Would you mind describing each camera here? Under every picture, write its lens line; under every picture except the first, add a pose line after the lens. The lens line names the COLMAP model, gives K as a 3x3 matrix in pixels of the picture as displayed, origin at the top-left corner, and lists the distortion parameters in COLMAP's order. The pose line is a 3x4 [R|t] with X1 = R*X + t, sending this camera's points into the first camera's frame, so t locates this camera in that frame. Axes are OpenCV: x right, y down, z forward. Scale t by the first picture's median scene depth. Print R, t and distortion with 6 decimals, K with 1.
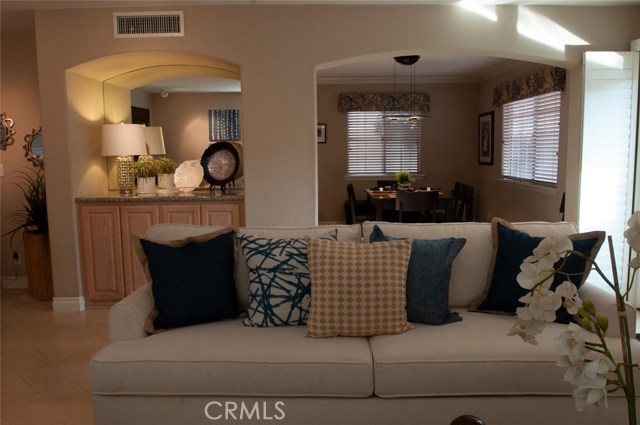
lens RADIAL K [[539.2, 0, 320.0], [0, 539.2, 212.5], [0, 0, 1]] dist [-0.072764, 0.054988]
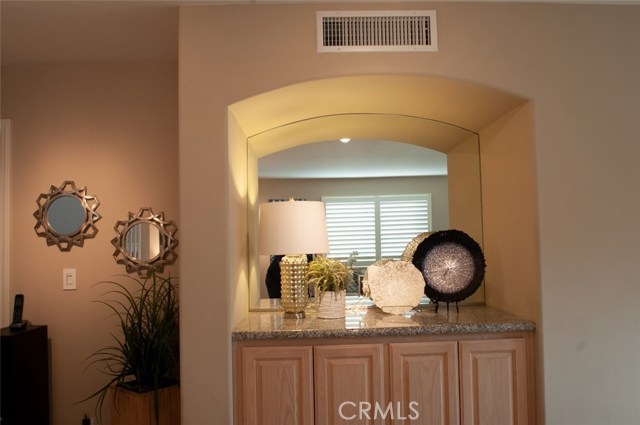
lens RADIAL K [[539.2, 0, 320.0], [0, 539.2, 212.5], [0, 0, 1]] dist [-0.072764, 0.054988]
pose [[0.999605, -0.010358, 0.026143, -0.379238], [0.014741, 0.984724, -0.173497, -0.051257], [-0.023946, 0.173814, 0.984487, 0.427548]]
